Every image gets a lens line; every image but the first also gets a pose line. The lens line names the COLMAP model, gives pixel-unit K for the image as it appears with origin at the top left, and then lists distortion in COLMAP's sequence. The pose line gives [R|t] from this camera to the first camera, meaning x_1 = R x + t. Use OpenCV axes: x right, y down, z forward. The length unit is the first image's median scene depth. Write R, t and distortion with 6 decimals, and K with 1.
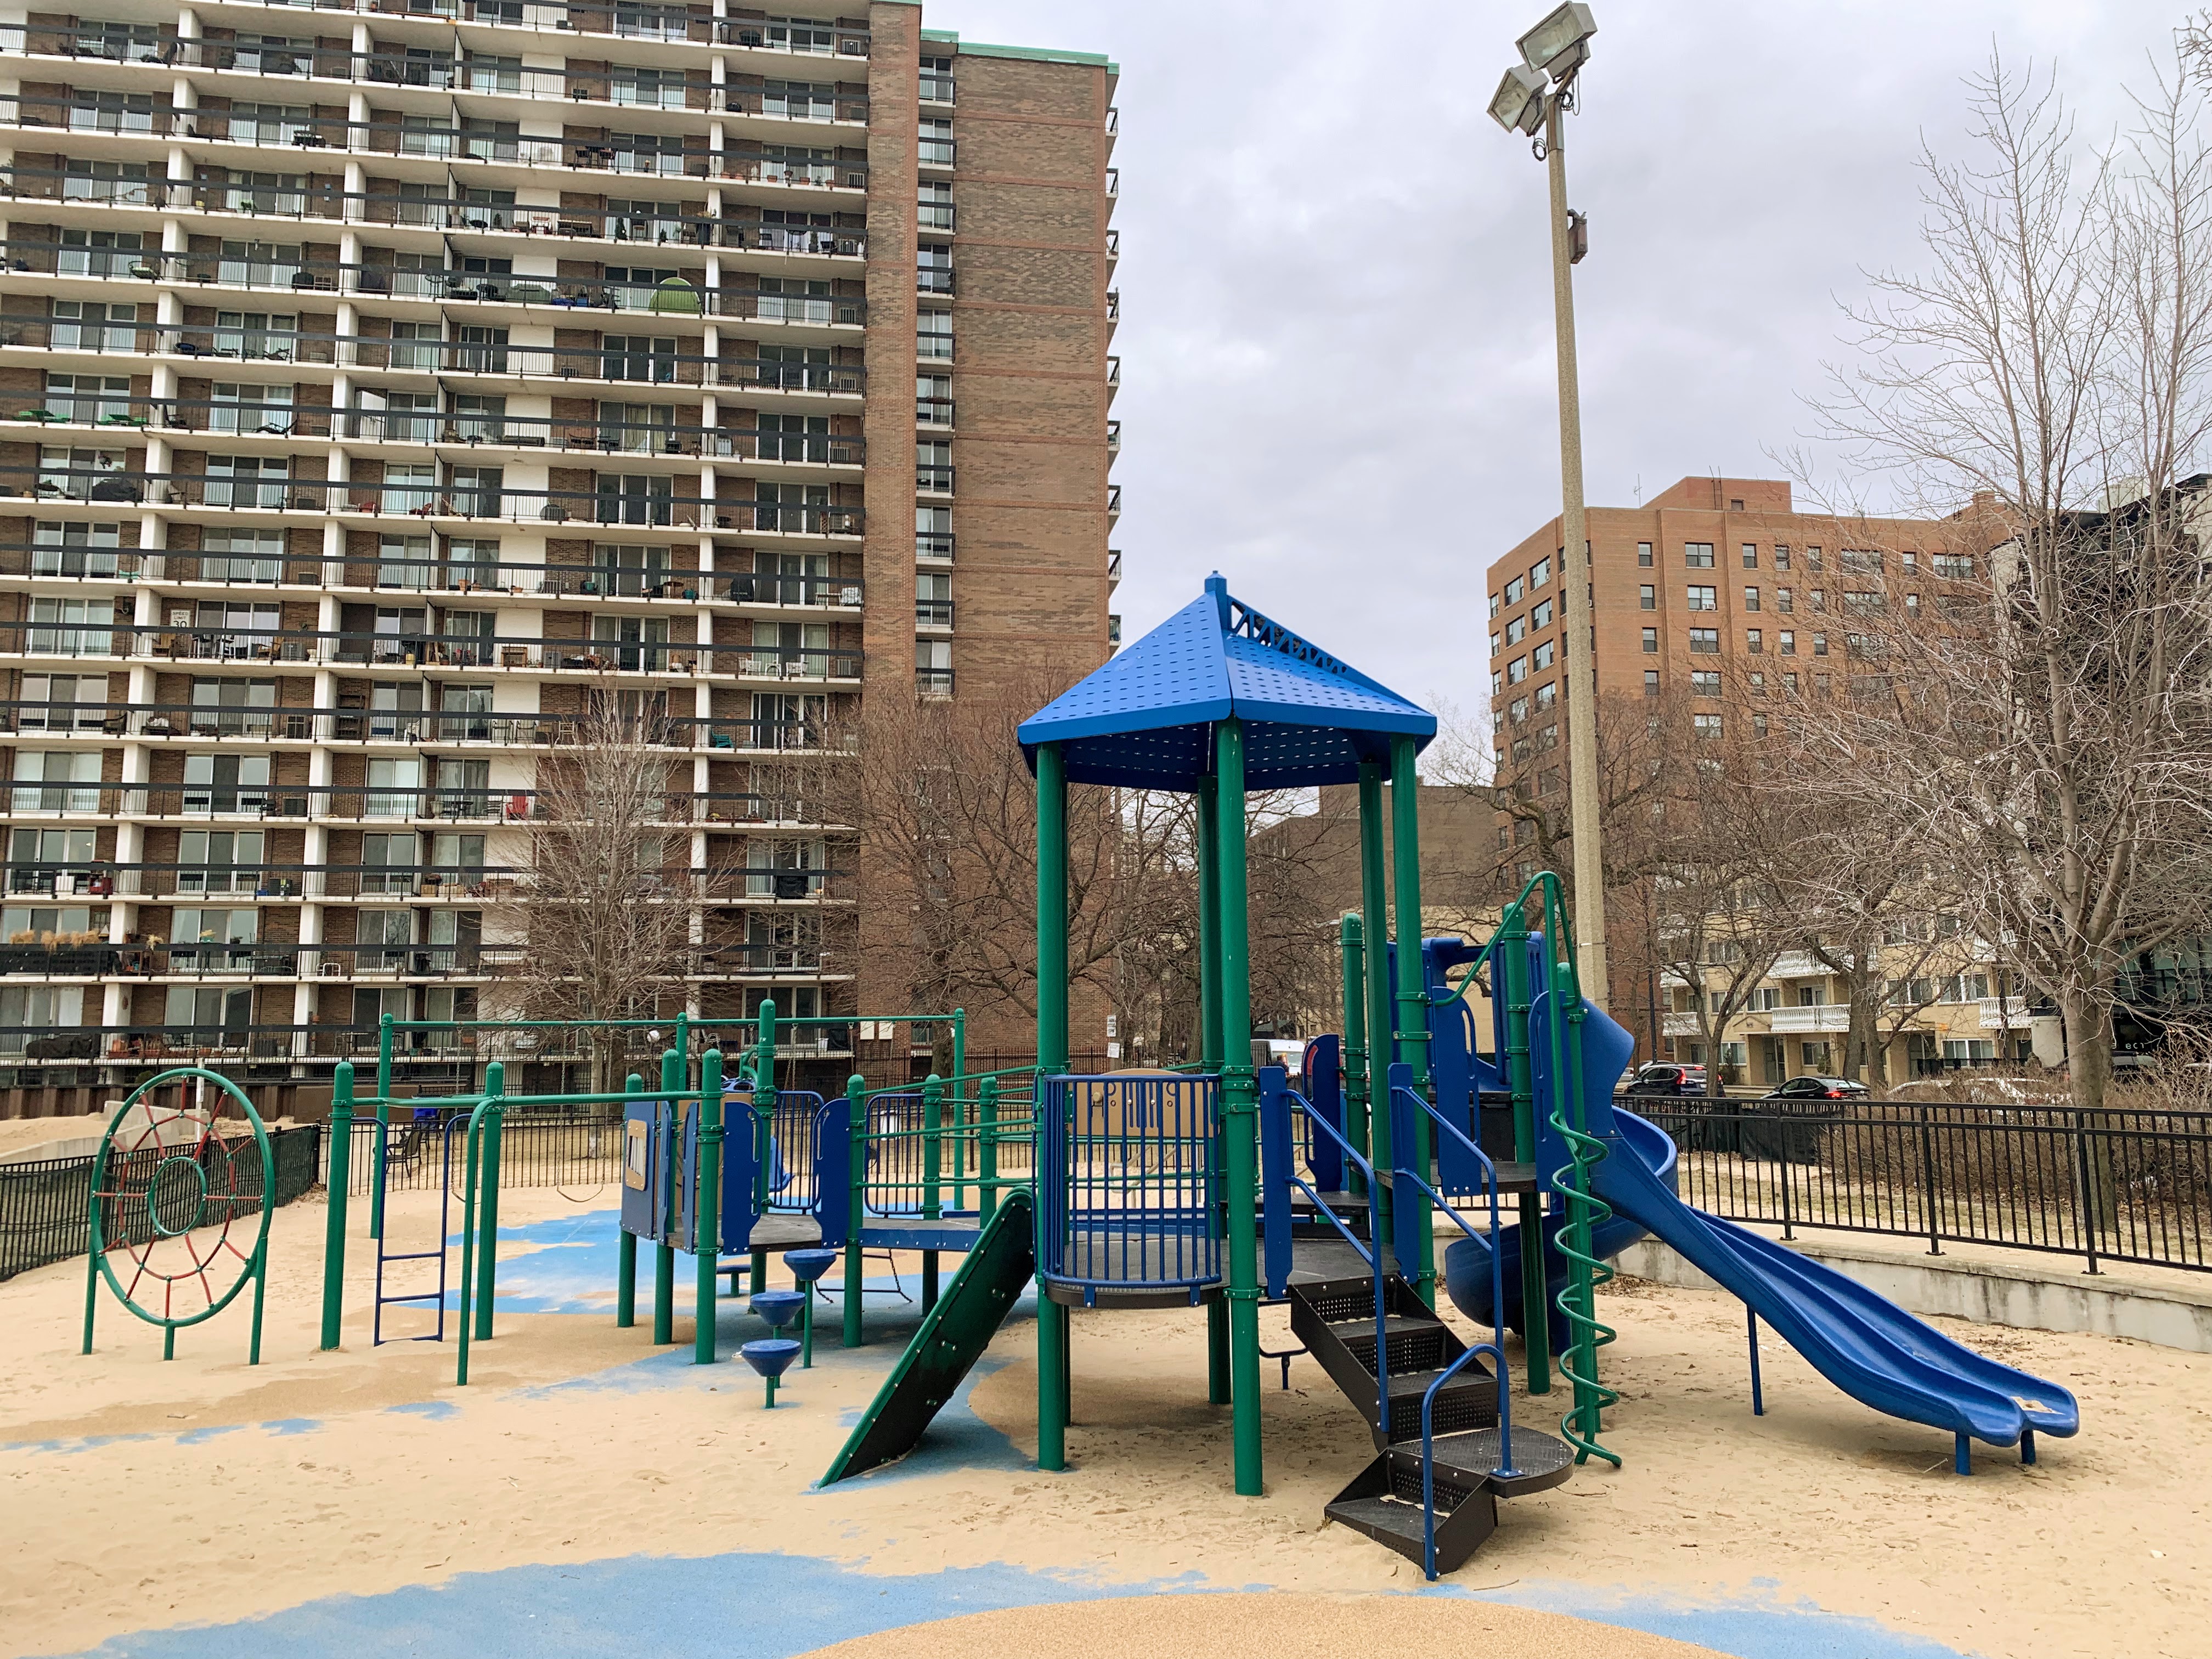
lens RADIAL K [[1681.6, 0, 1112.7], [0, 1681.6, 811.7], [0, 0, 1]] dist [0.048209, -0.045143]
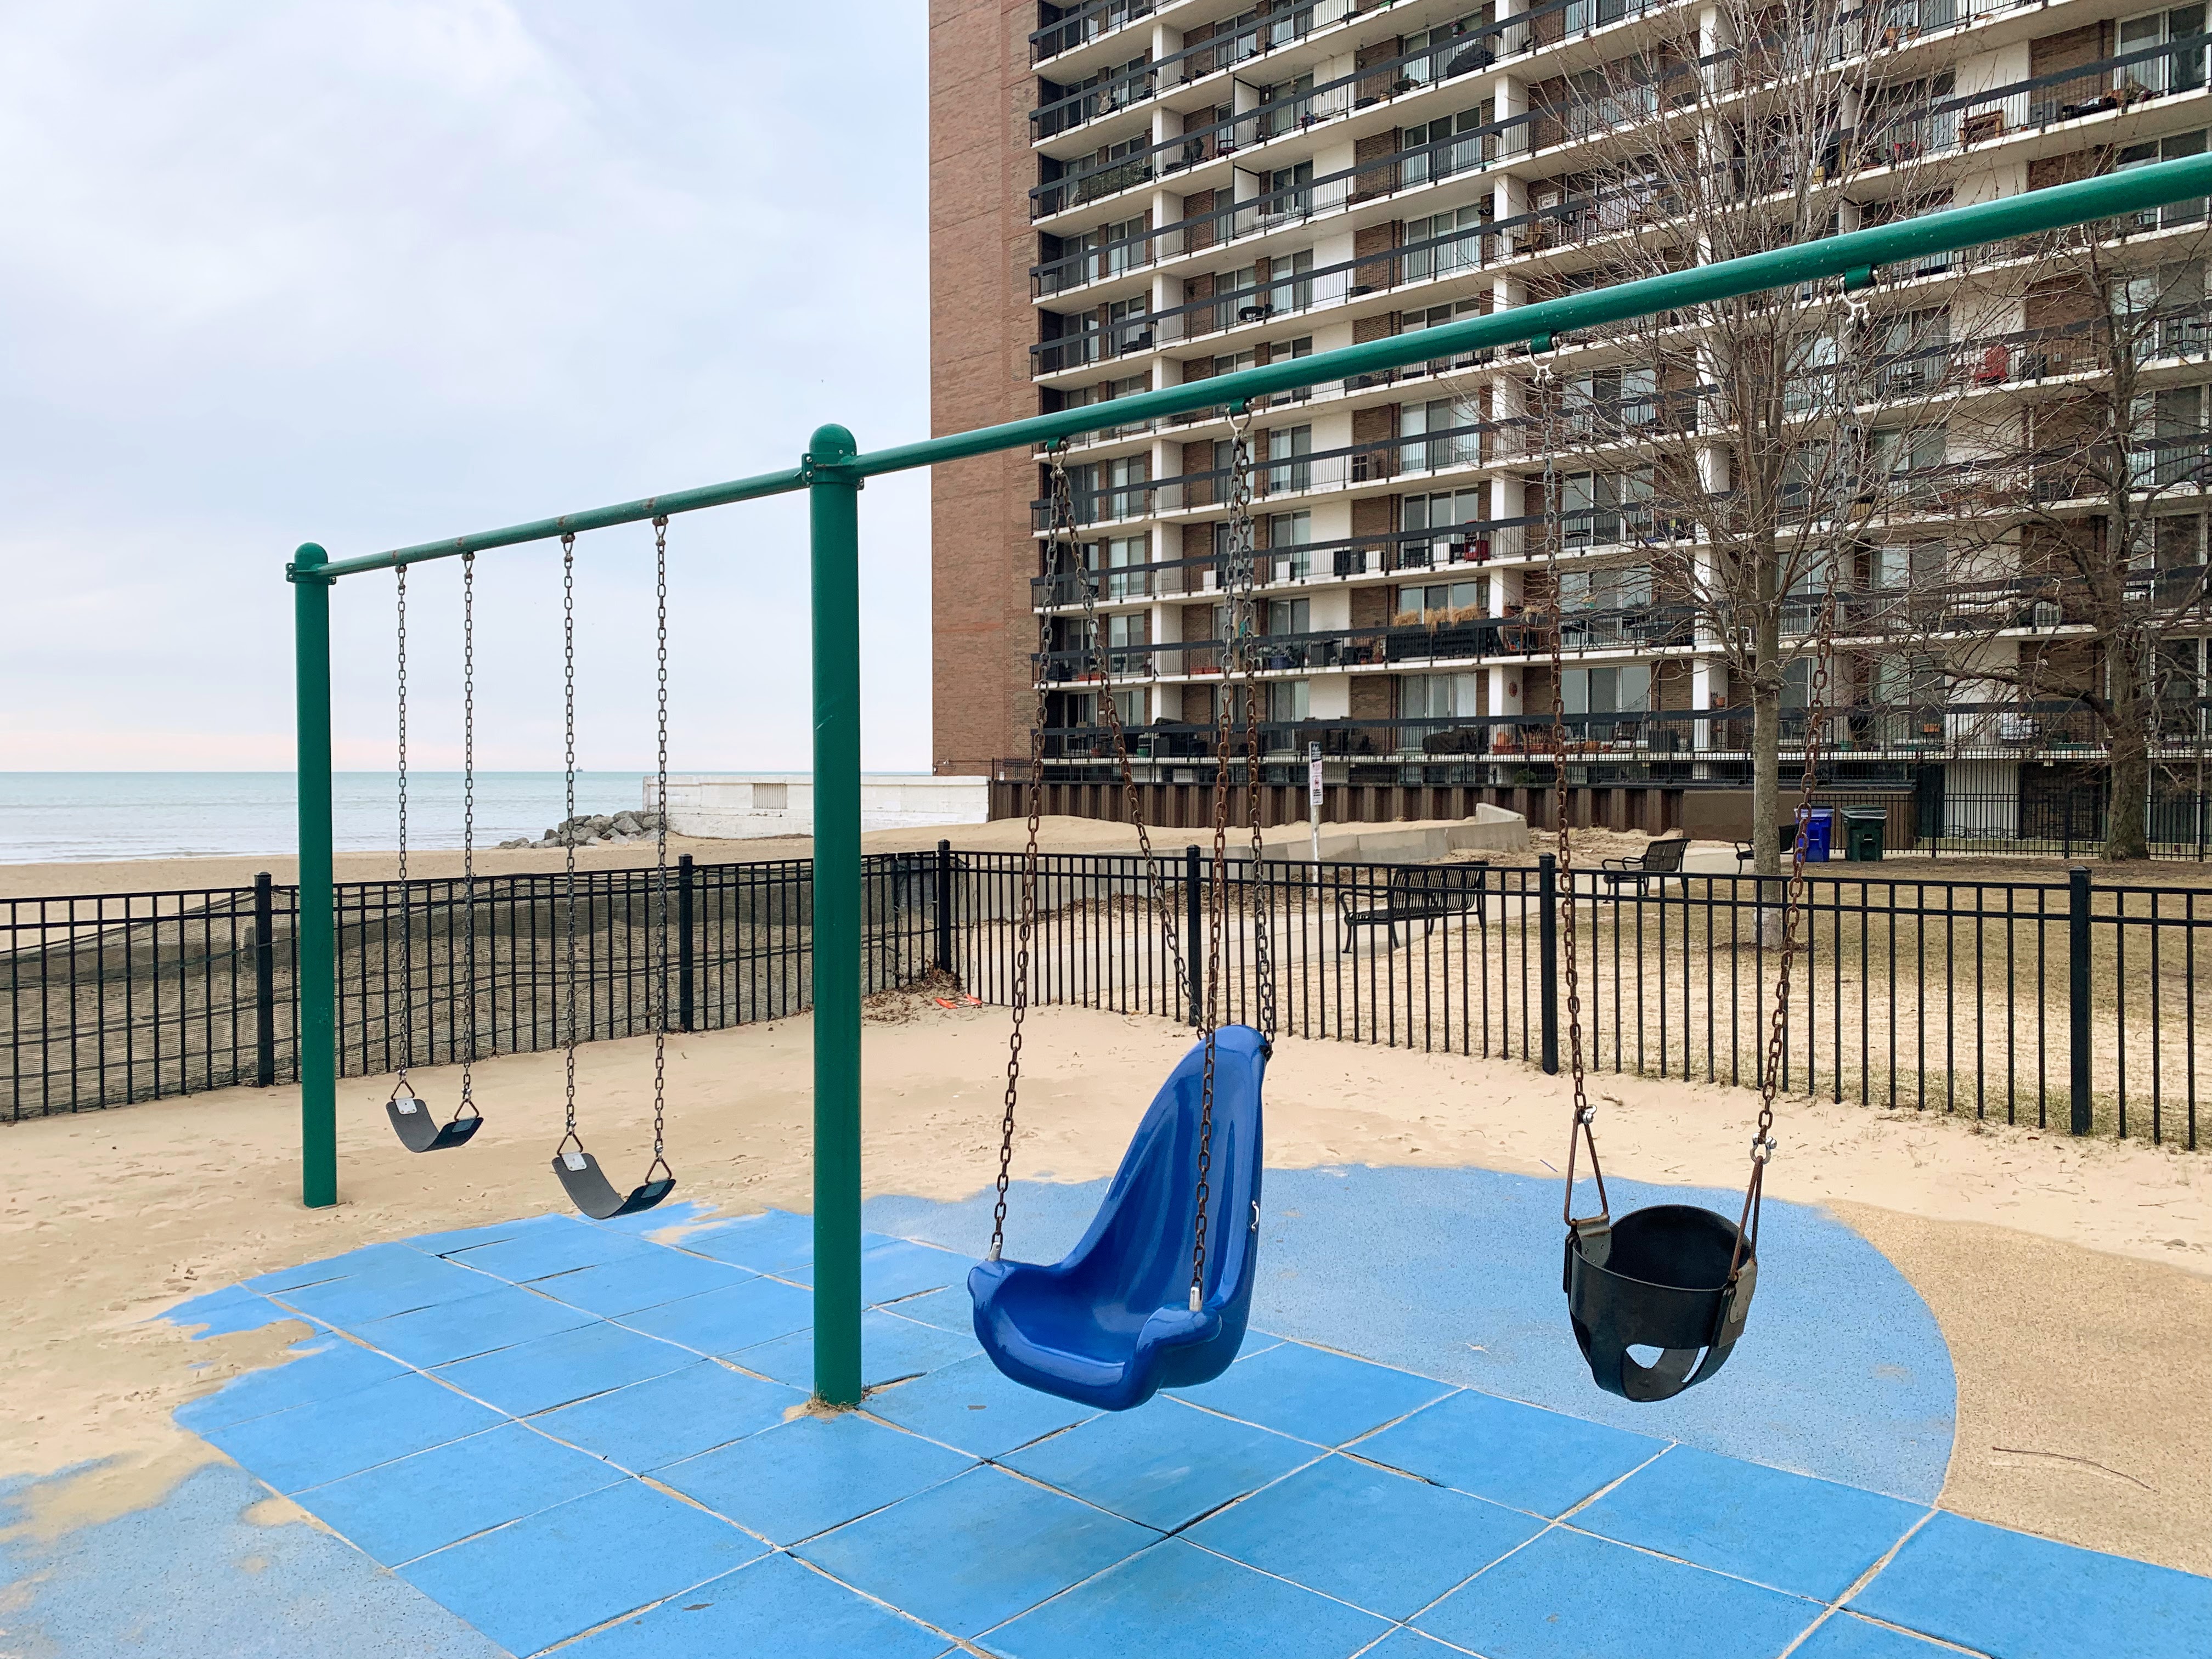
lens RADIAL K [[1681.6, 0, 1115.5], [0, 1681.6, 843.3], [0, 0, 1]] dist [0.048209, -0.045143]
pose [[0.583513, 0.035773, -0.811316, -0.017304], [0.106693, 0.986993, 0.120255, 0.065951], [0.805065, -0.156732, 0.572106, 0.351610]]
